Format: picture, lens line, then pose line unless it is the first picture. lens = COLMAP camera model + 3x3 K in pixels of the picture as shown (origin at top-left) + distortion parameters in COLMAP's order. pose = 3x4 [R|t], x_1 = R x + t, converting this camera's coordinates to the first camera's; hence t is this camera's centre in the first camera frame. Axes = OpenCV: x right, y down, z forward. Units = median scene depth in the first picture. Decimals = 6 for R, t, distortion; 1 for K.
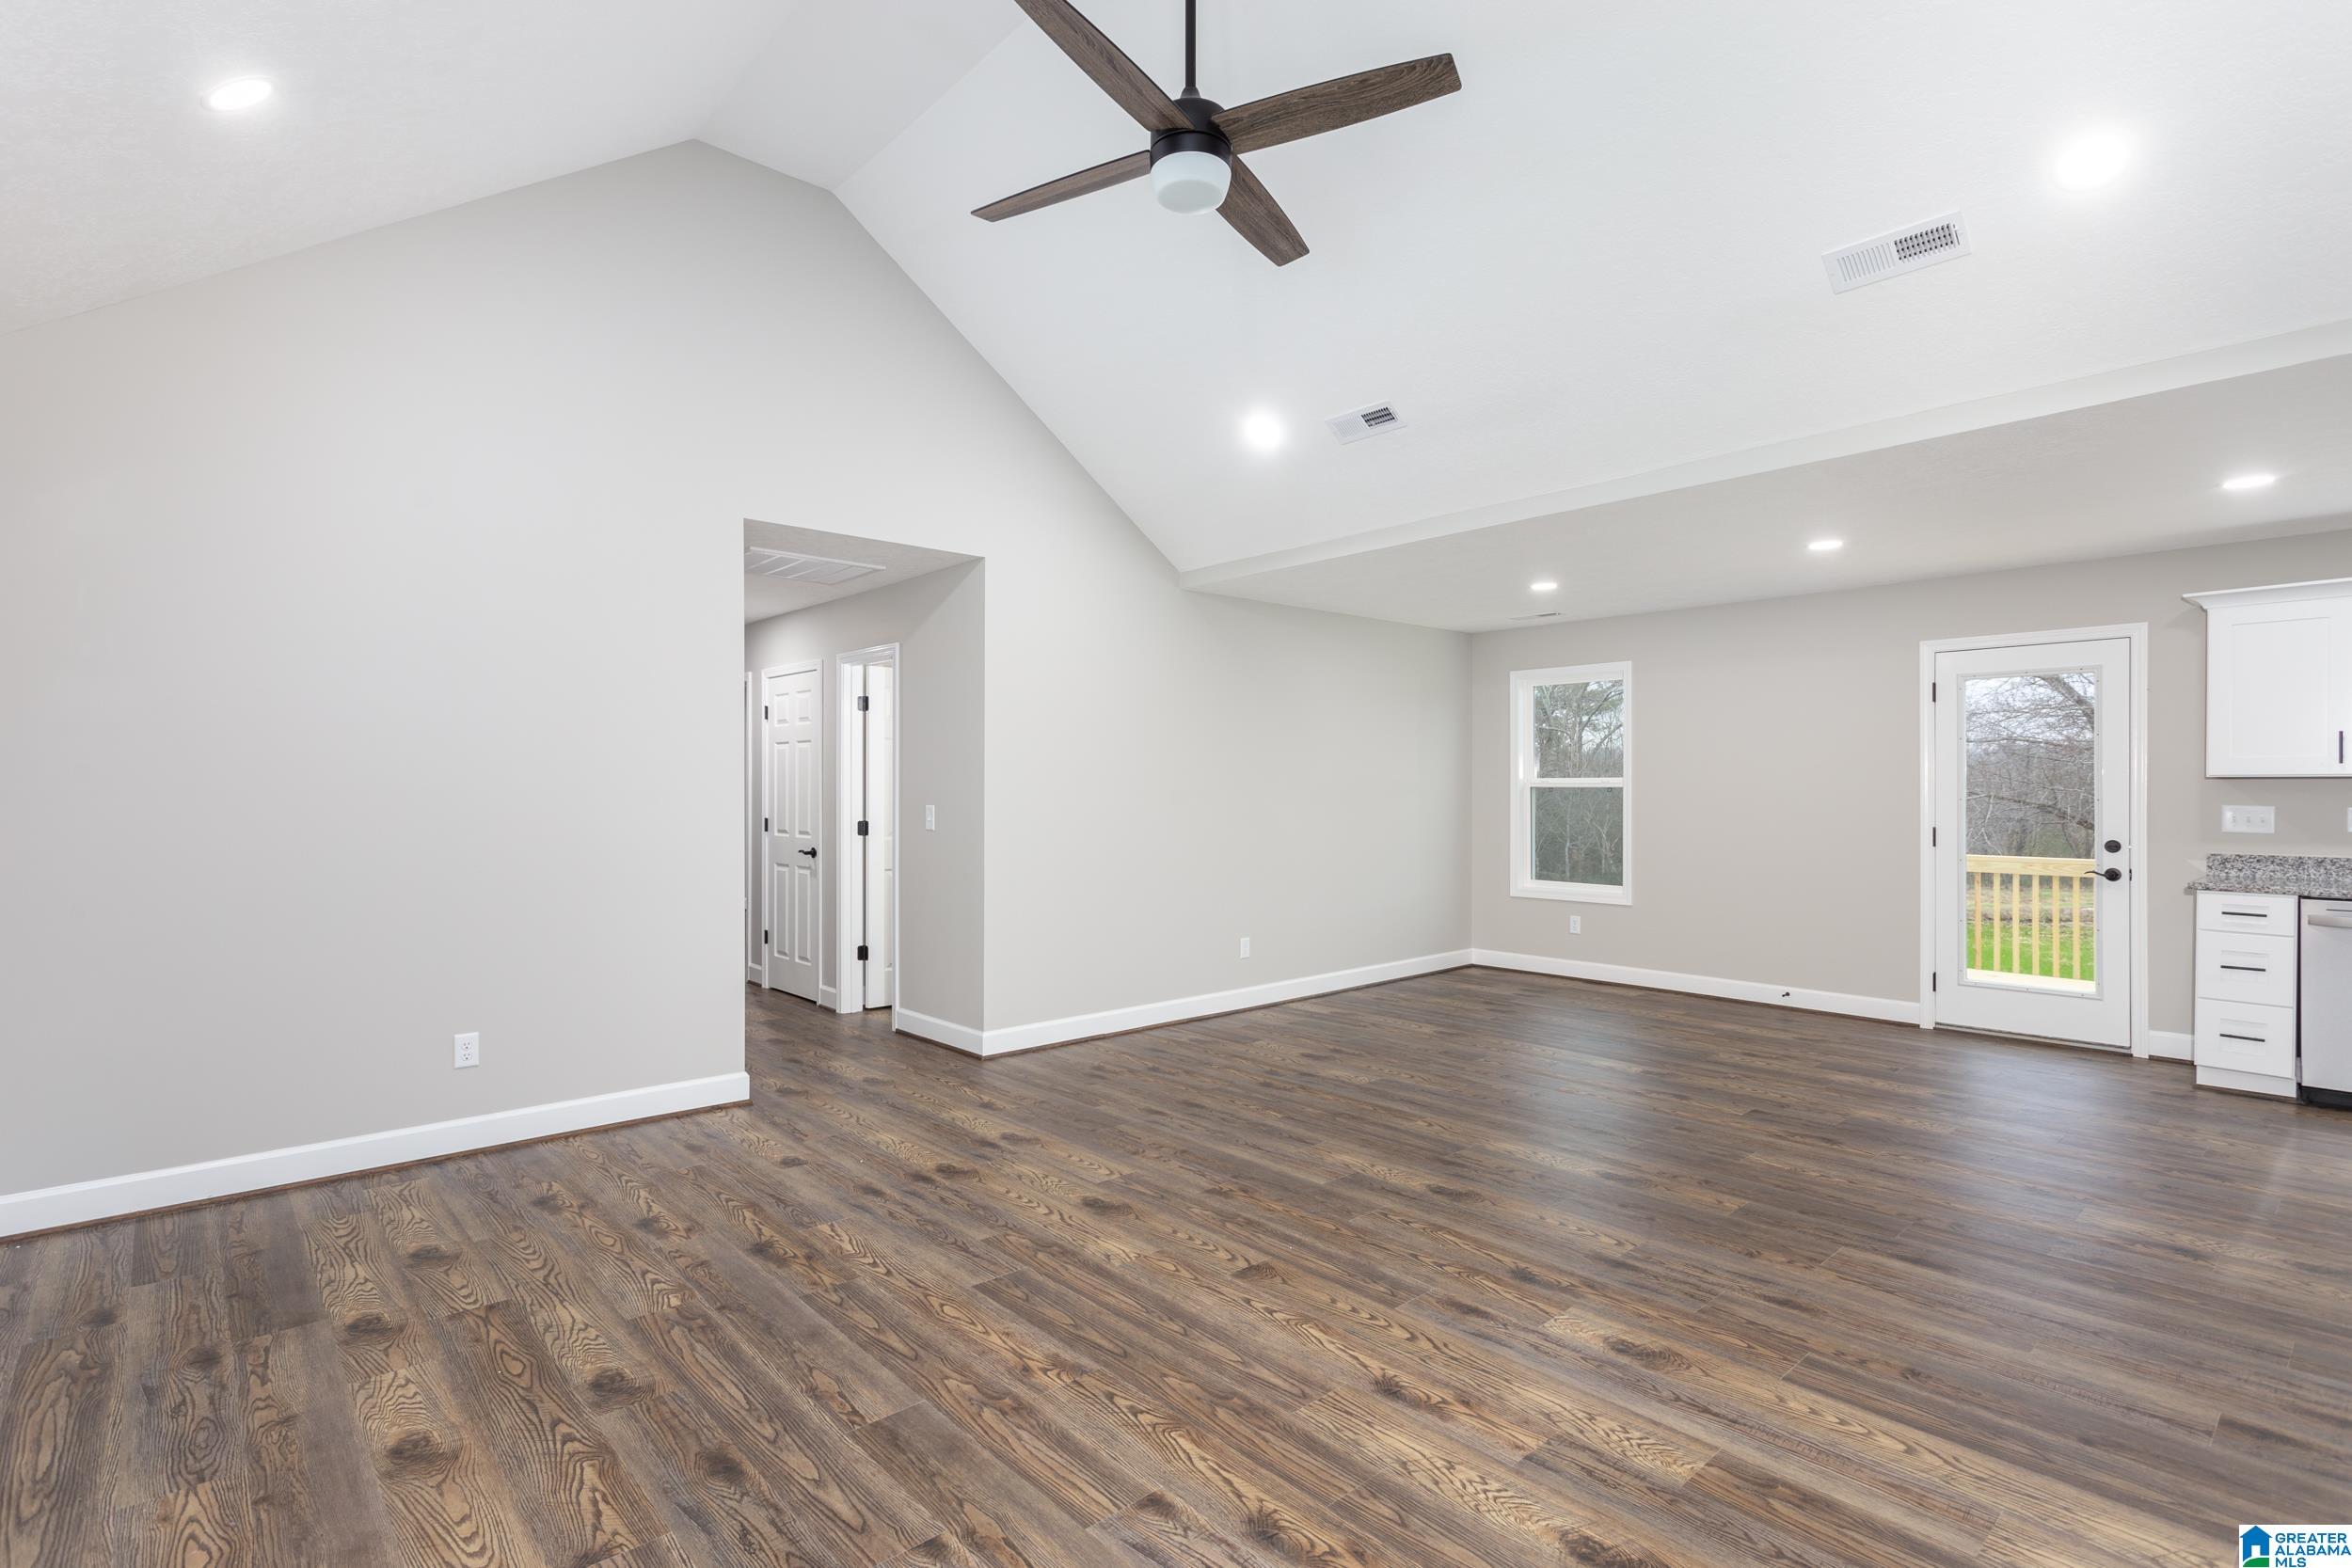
lens RADIAL K [[1166.6, 0, 1170.5], [0, 1166.6, 795.7], [0, 0, 1]] dist [0.002876, 0.002902]
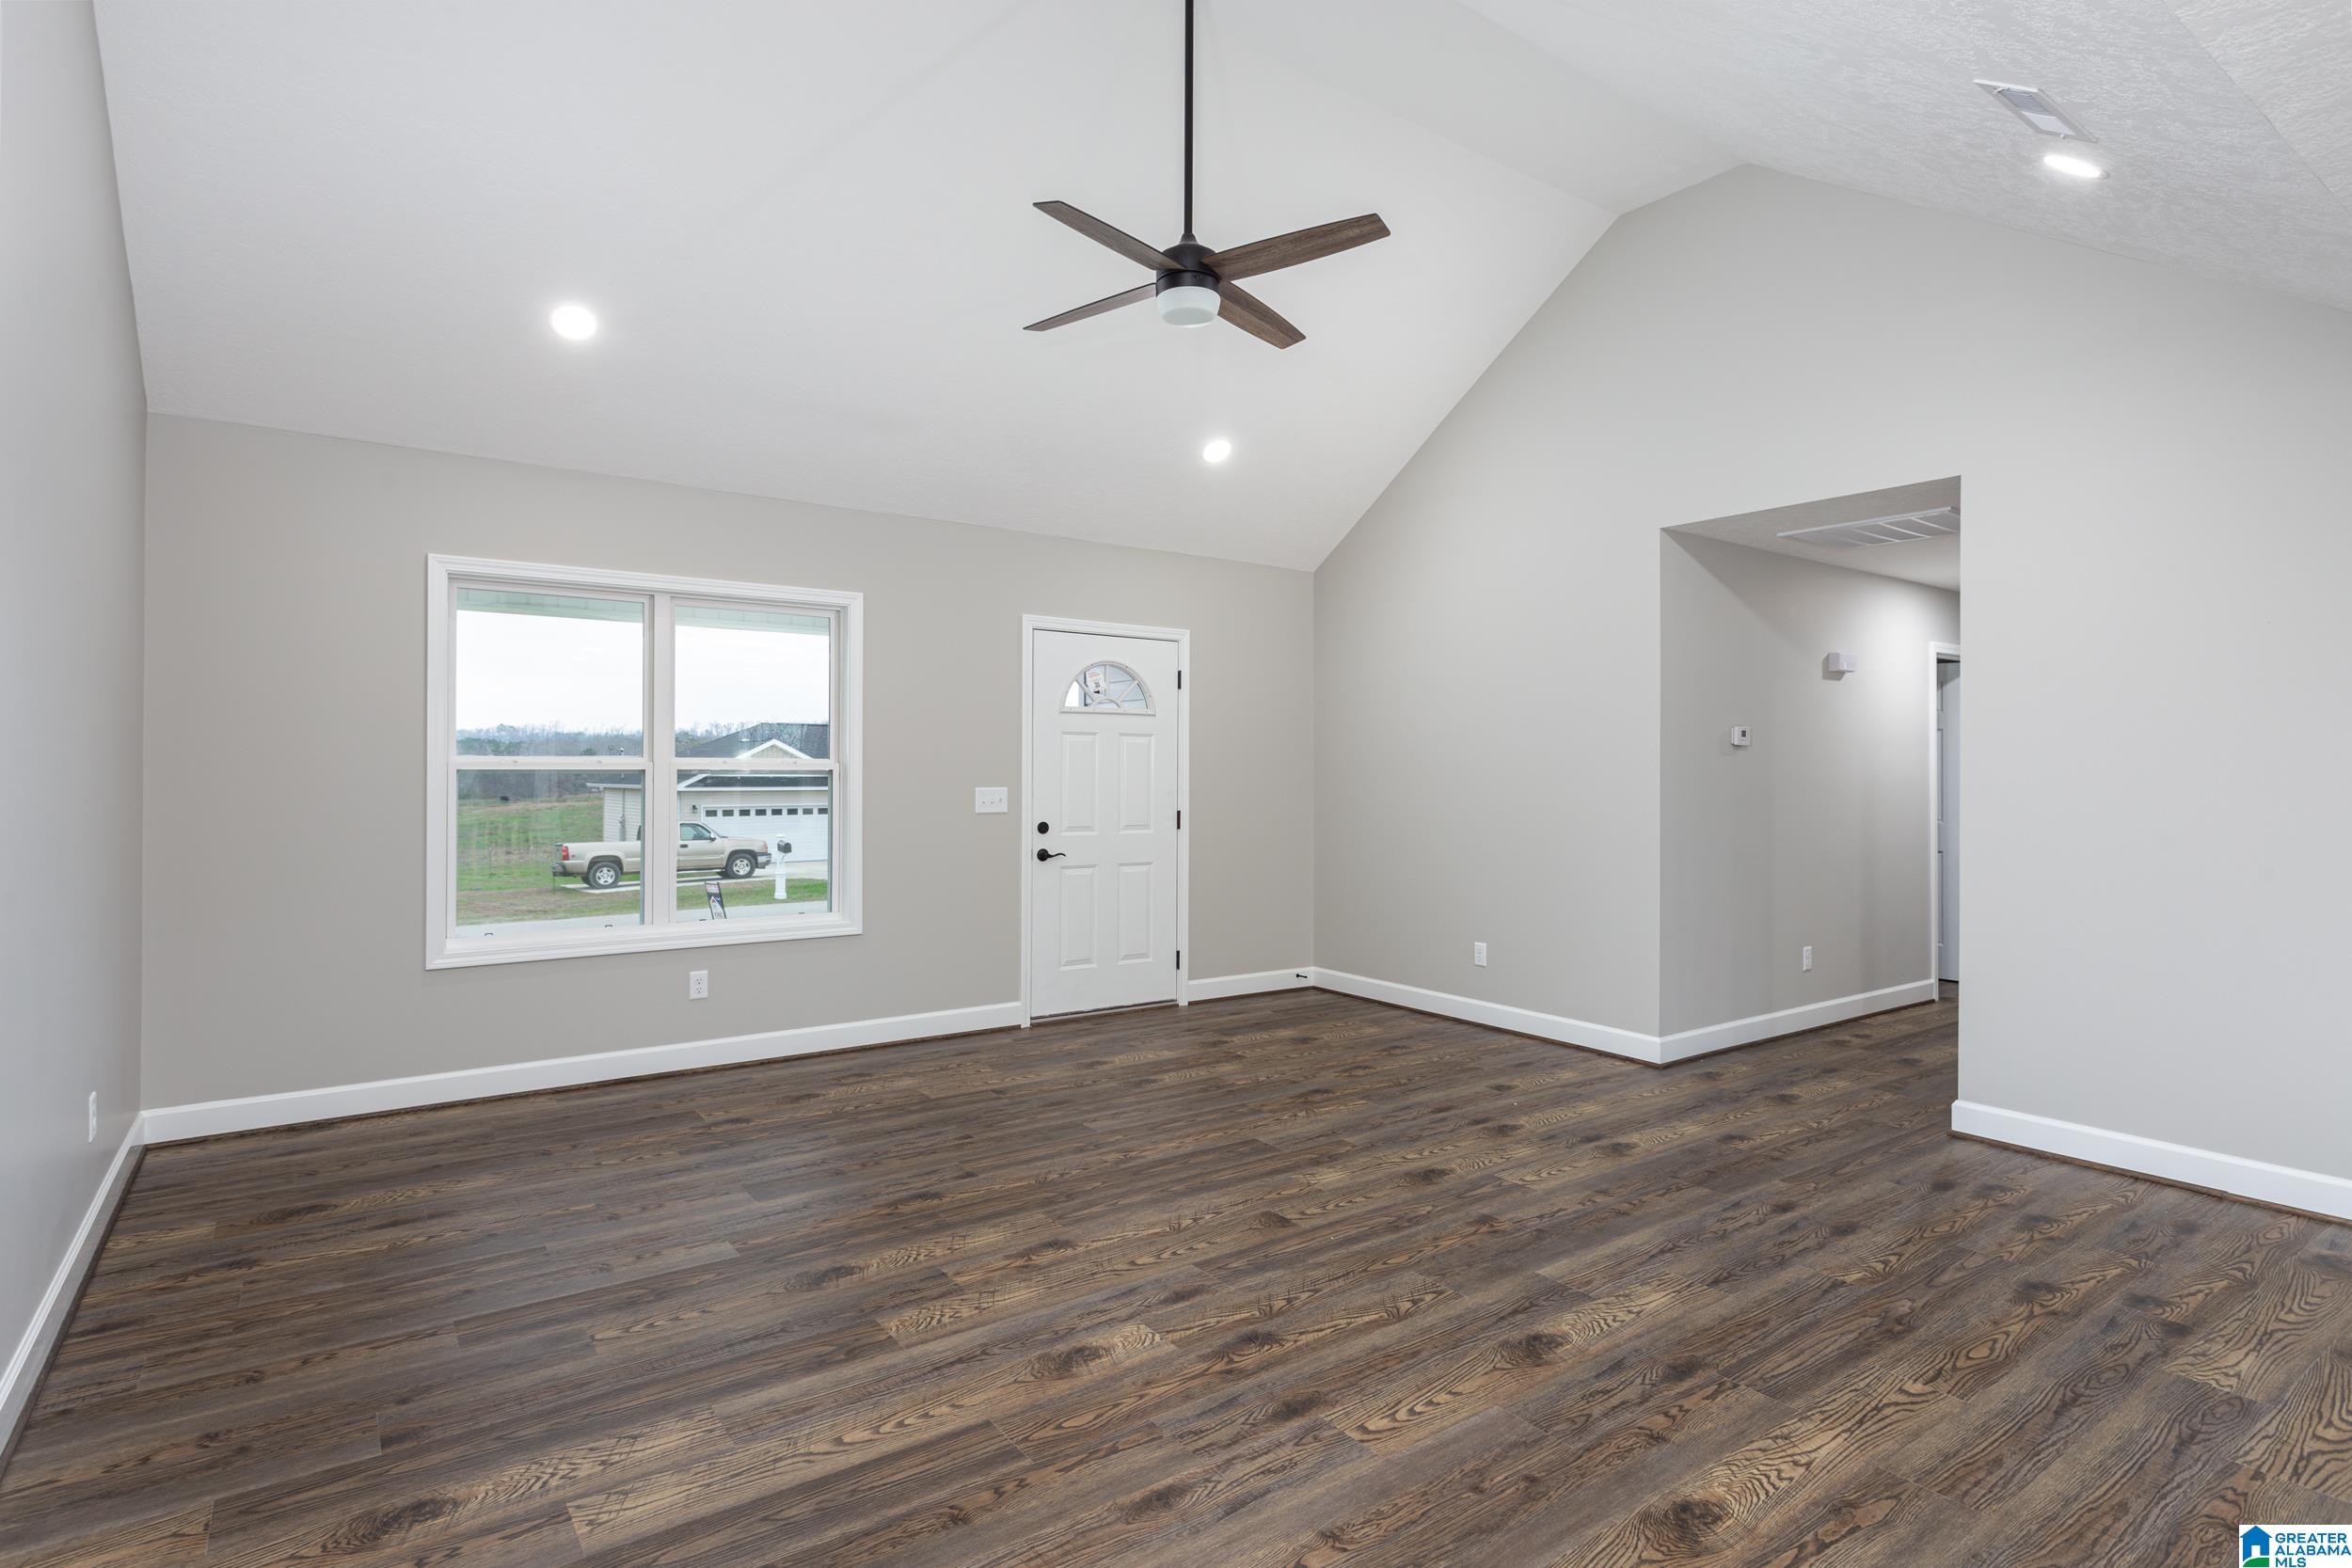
lens RADIAL K [[1166.6, 0, 1166.3], [0, 1166.6, 777.1], [0, 0, 1]] dist [0.002876, 0.002902]
pose [[-0.126005, 0.004619, -0.992019, 0.794623], [-0.008528, 0.999947, 0.005739, -0.009276], [0.991993, 0.009183, -0.125959, 0.700492]]
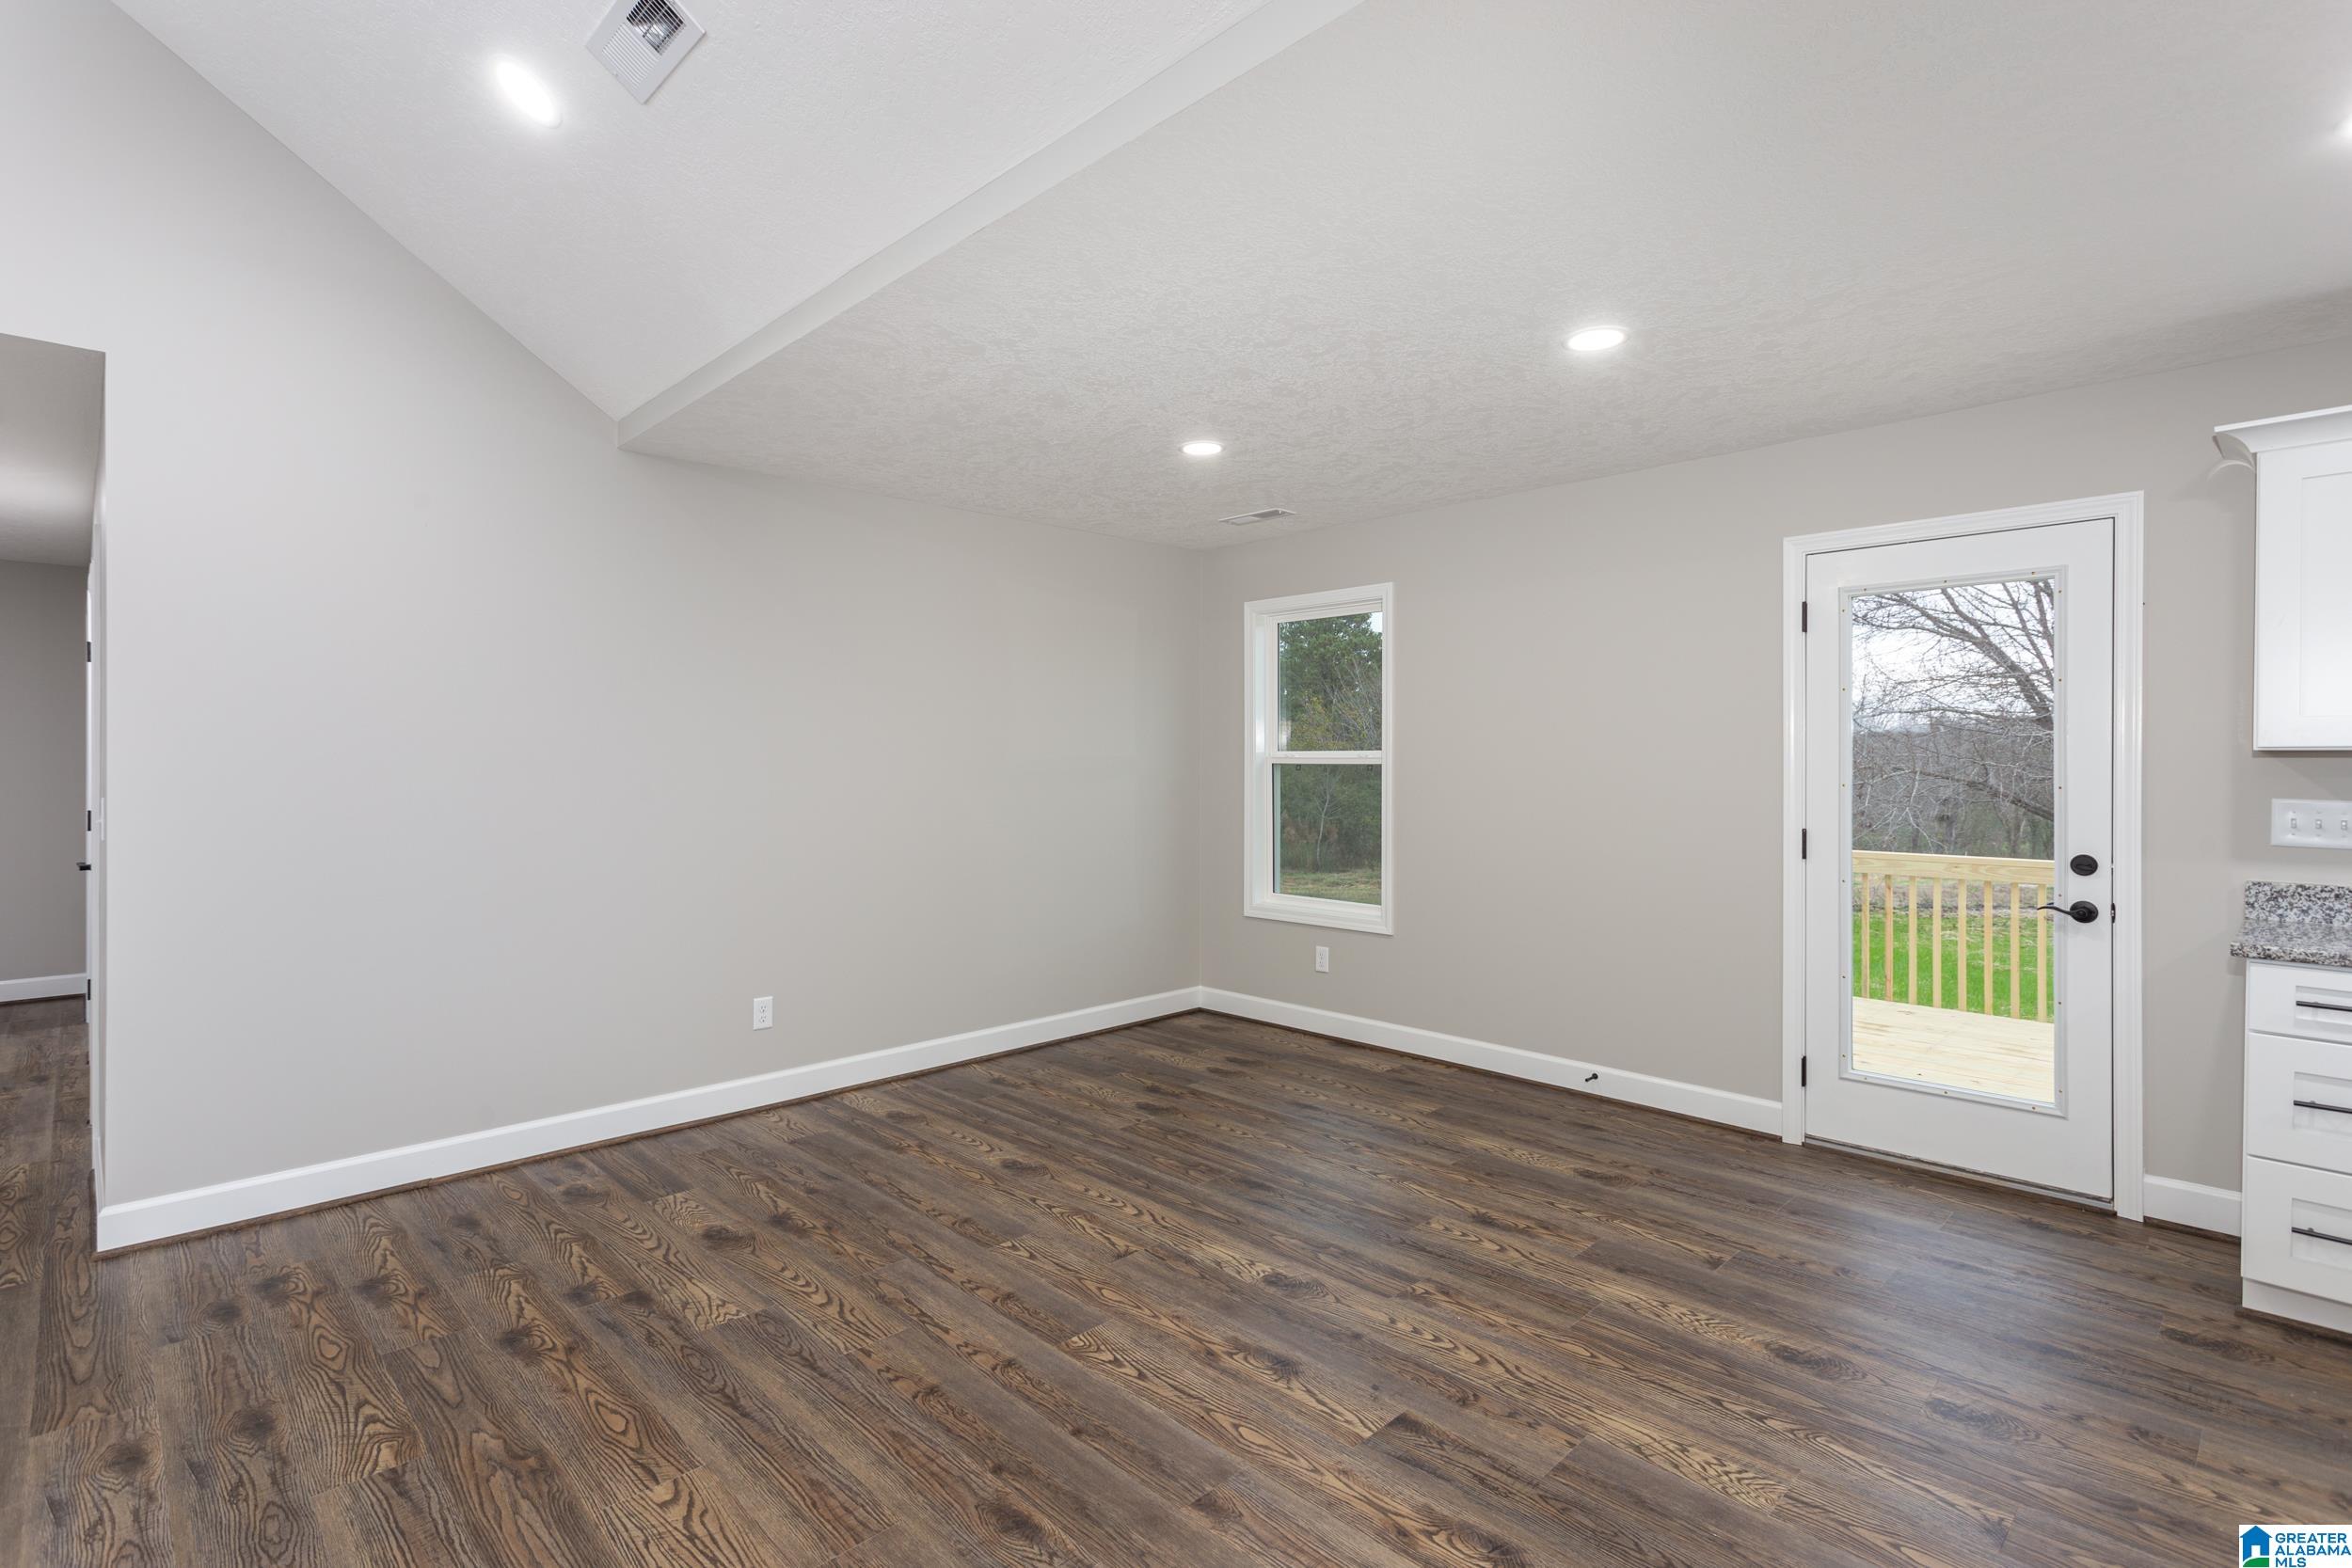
lens RADIAL K [[1139.9, 0, 1166.4], [0, 1139.9, 770.8], [0, 0, 1]] dist [0.009422, -0.001171]
pose [[0.999645, 0.001062, 0.026626, 0.396634], [-0.001137, 0.999995, 0.002800, -0.008434], [-0.026622, -0.002829, 0.999642, 0.528911]]
